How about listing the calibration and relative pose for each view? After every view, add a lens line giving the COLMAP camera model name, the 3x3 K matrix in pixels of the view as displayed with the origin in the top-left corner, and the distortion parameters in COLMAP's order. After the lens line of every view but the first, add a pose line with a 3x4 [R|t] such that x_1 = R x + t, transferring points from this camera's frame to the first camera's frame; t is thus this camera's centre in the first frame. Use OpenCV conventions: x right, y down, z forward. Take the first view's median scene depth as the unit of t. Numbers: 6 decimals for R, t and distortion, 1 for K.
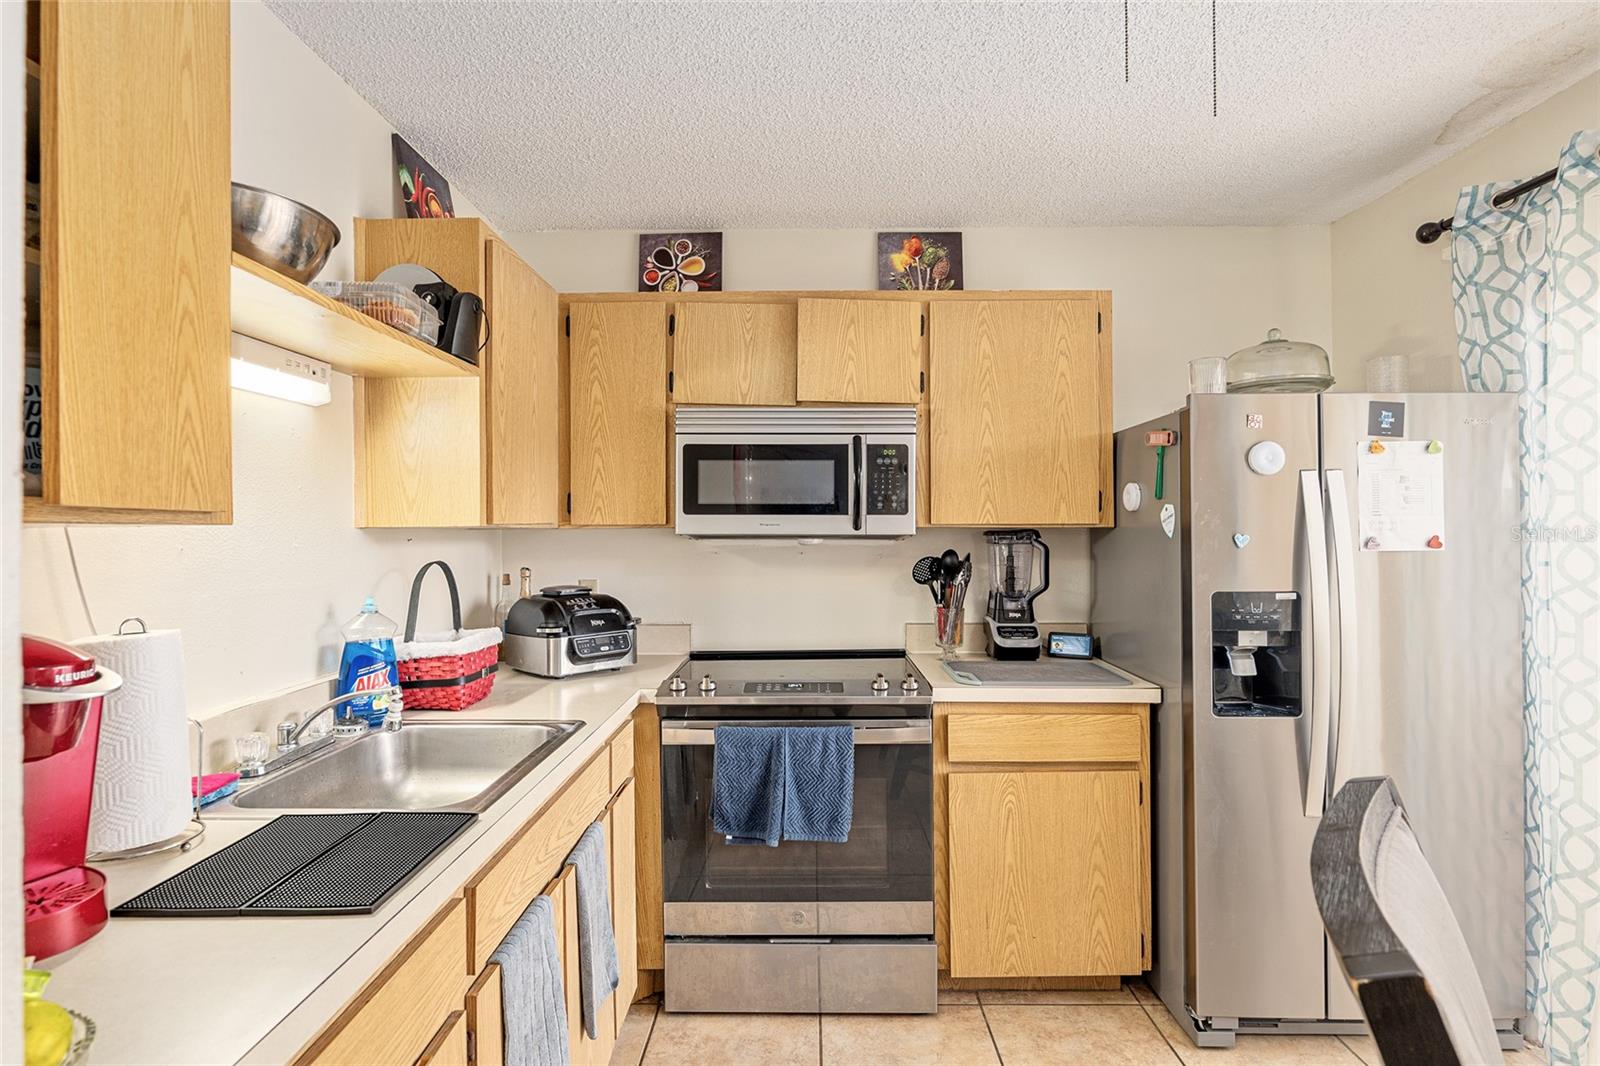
lens RADIAL K [[773.0, 0, 803.8], [0, 773.0, 528.0], [0, 0, 1]] dist [-0.013392, 0.003530]
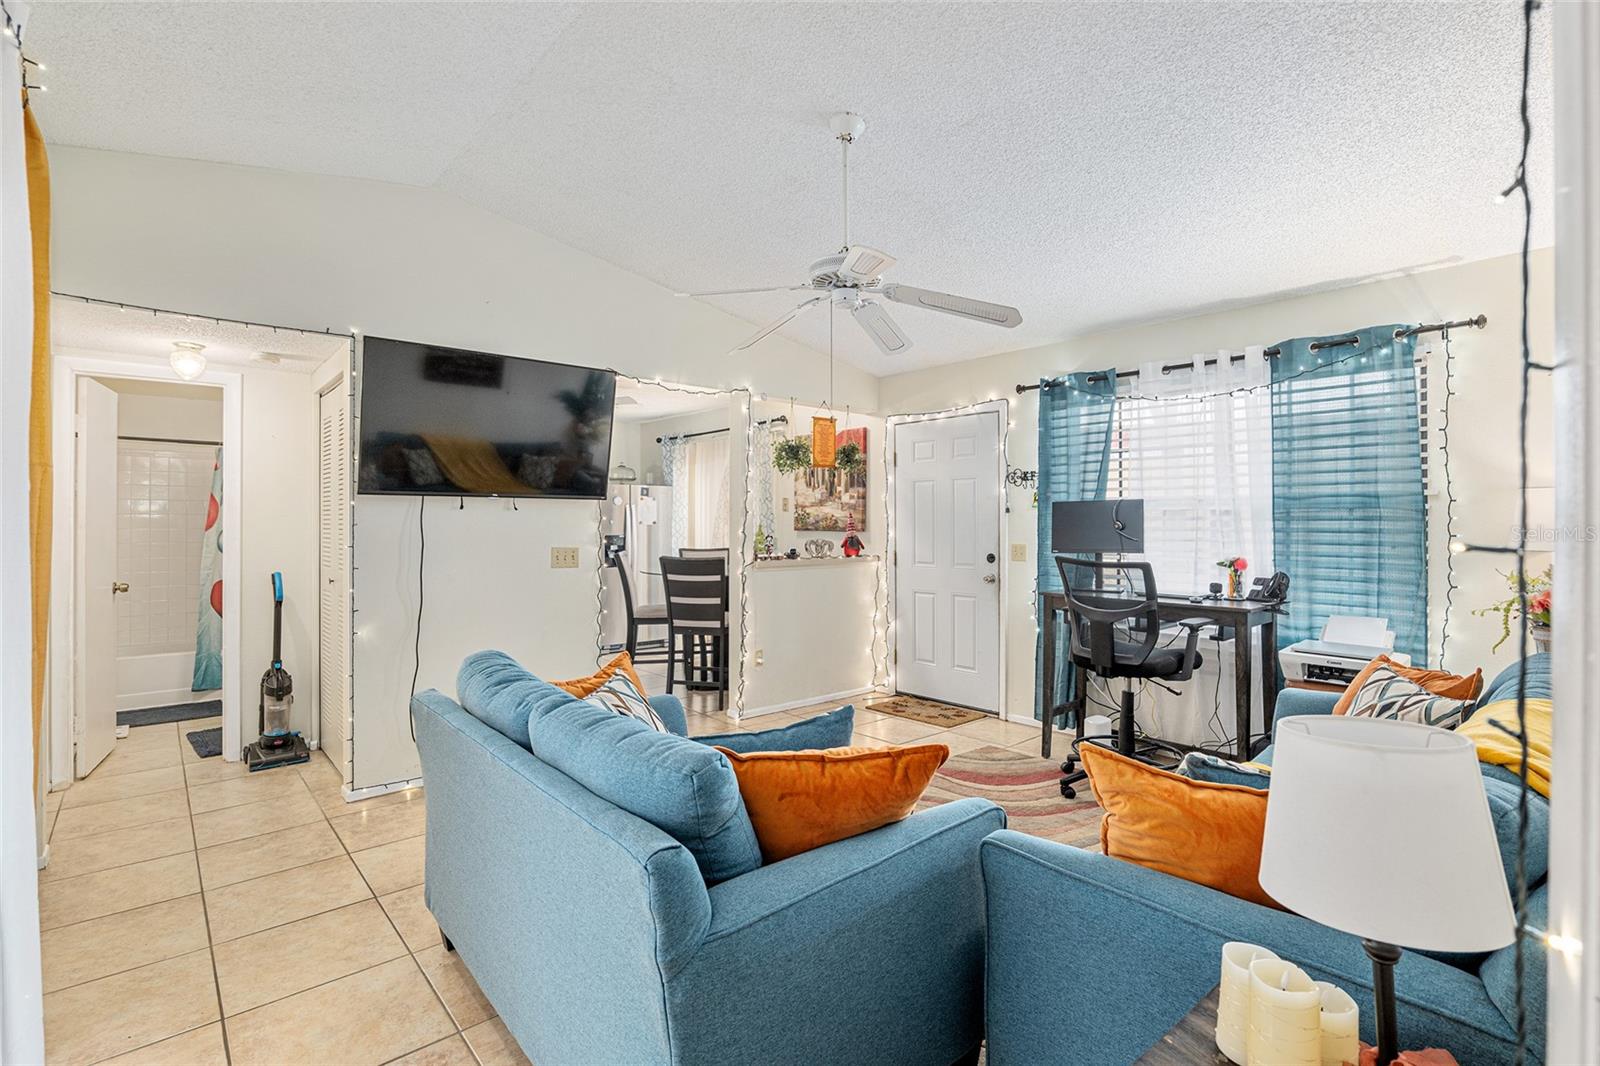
lens RADIAL K [[748.8, 0, 792.1], [0, 748.8, 513.7], [0, 0, 1]] dist [-0.020830, 0.003289]
pose [[0.749685, 0.015568, 0.661612, -1.130455], [-0.006498, 0.999848, -0.016164, 0.026095], [-0.661763, 0.007819, 0.749672, -2.208139]]
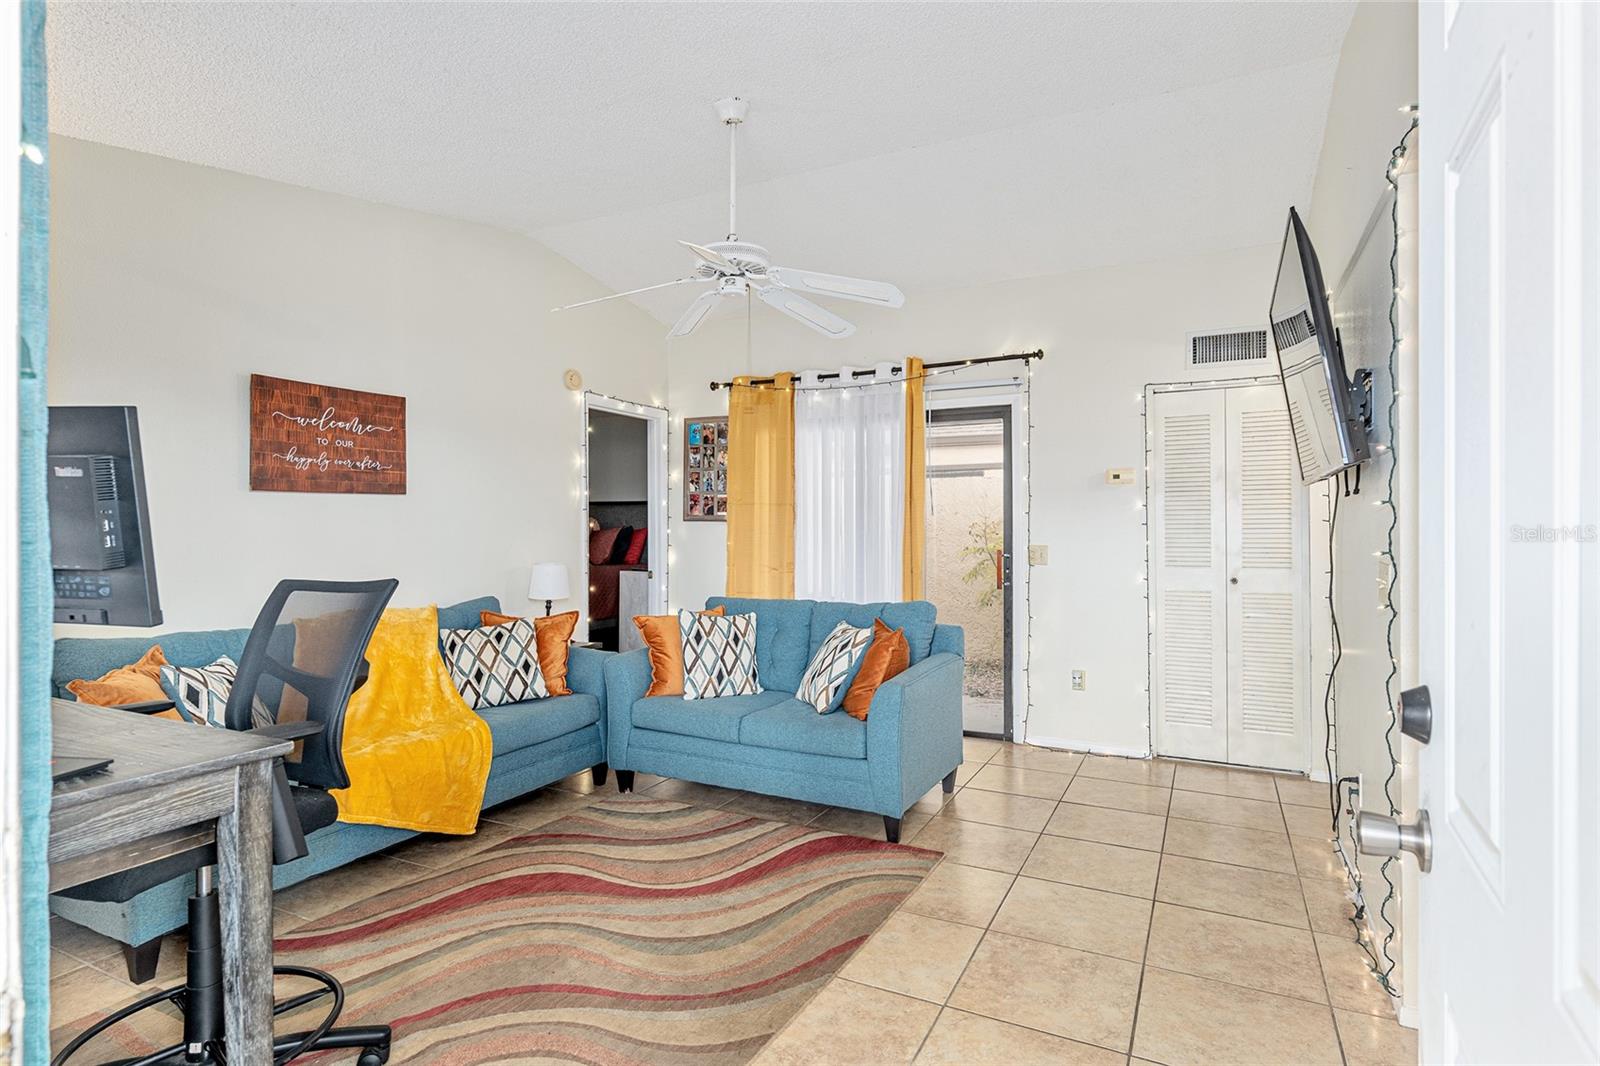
lens RADIAL K [[820.5, 0, 796.2], [0, 820.5, 526.0], [0, 0, 1]] dist [-0.004196, 0.001641]
pose [[-0.445774, 0.003456, -0.895139, 0.980138], [0.001106, 0.999994, 0.003310, 0.025667], [0.895145, 0.000486, -0.445775, -0.591358]]
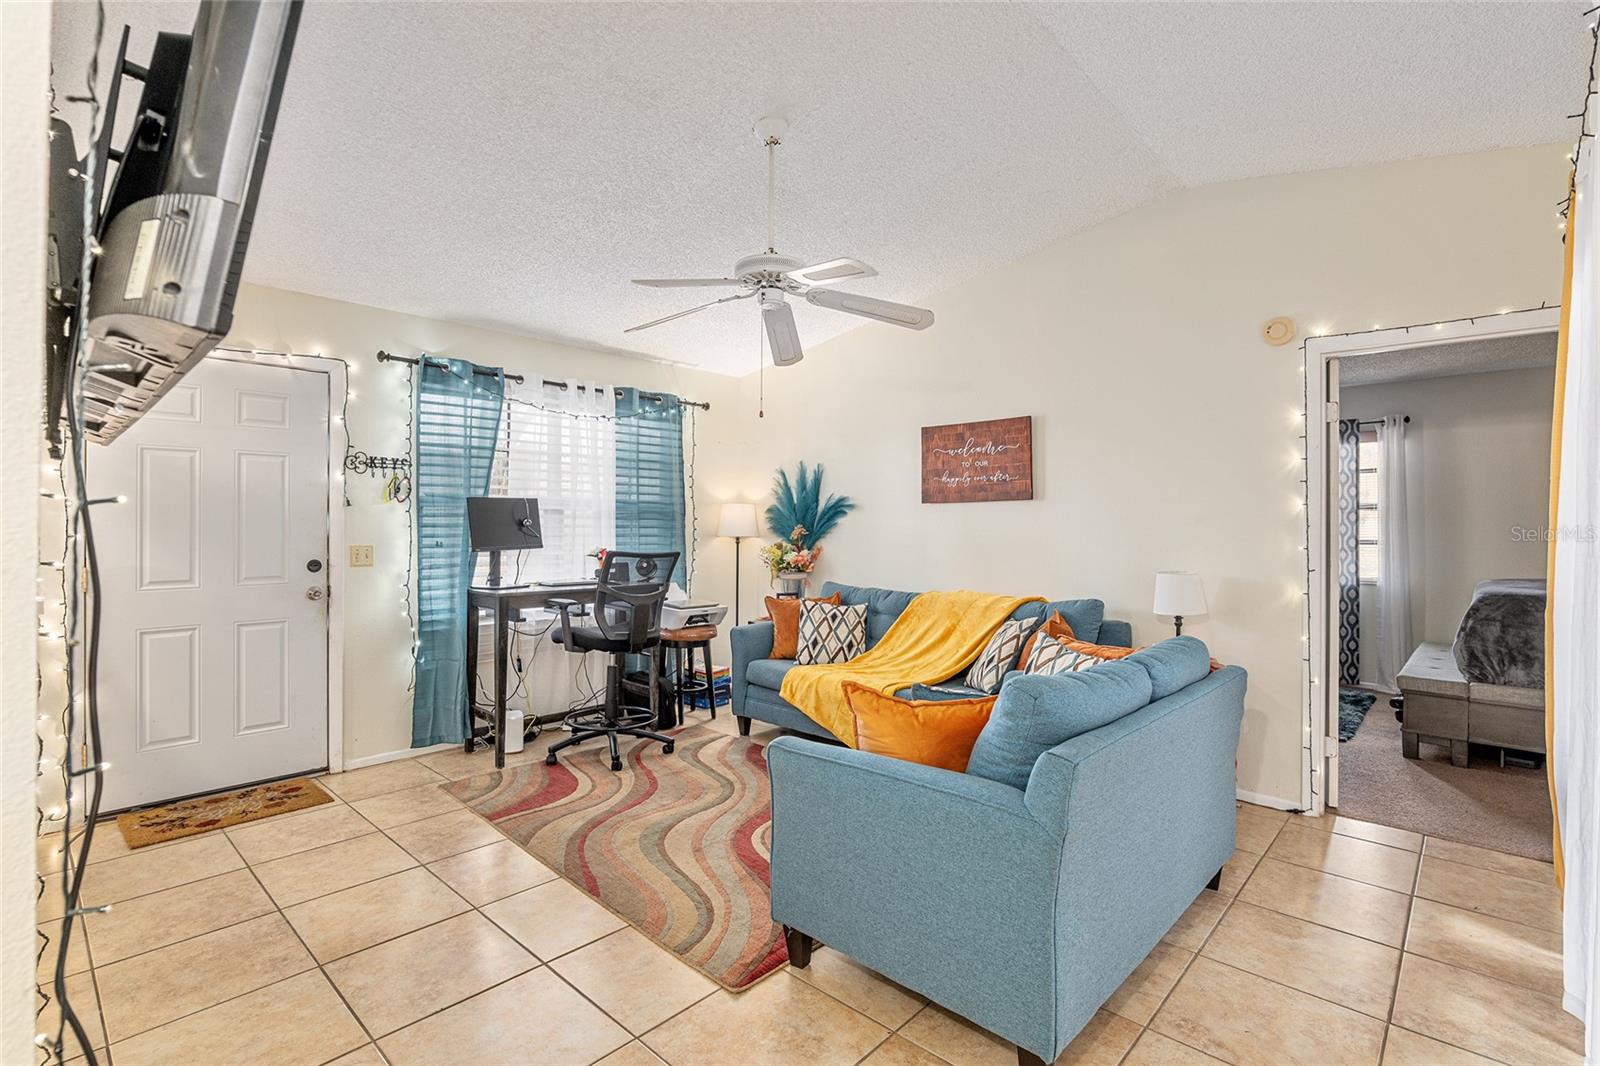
lens RADIAL K [[748.8, 0, 800.8], [0, 748.8, 516.7], [0, 0, 1]] dist [-0.020830, 0.003289]
pose [[-0.740002, 0.008519, 0.672551, -1.130827], [-0.000660, 0.999910, -0.013393, 0.030429], [-0.672605, -0.010355, -0.739930, -0.363254]]
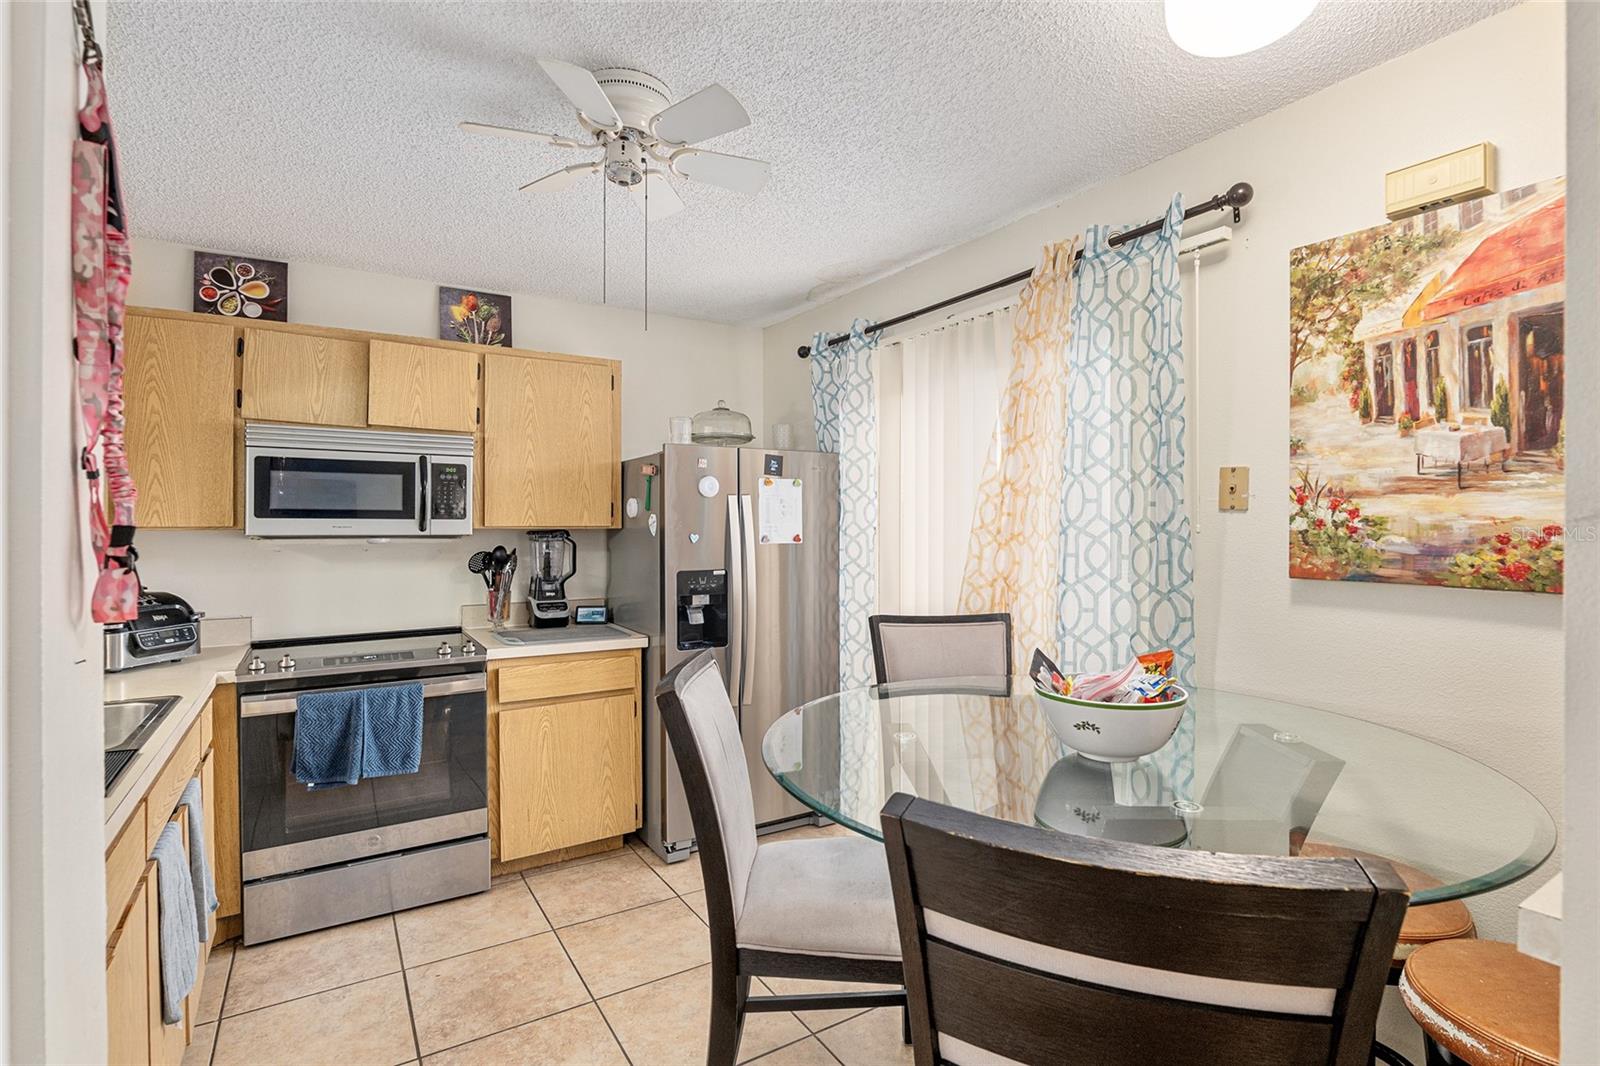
lens RADIAL K [[773.0, 0, 793.6], [0, 773.0, 519.0], [0, 0, 1]] dist [-0.013392, 0.003530]
pose [[0.847443, 0.004981, 0.530862, -0.093728], [-0.004182, 0.999988, -0.002706, -0.018104], [-0.530869, 0.000073, 0.847454, -0.417681]]
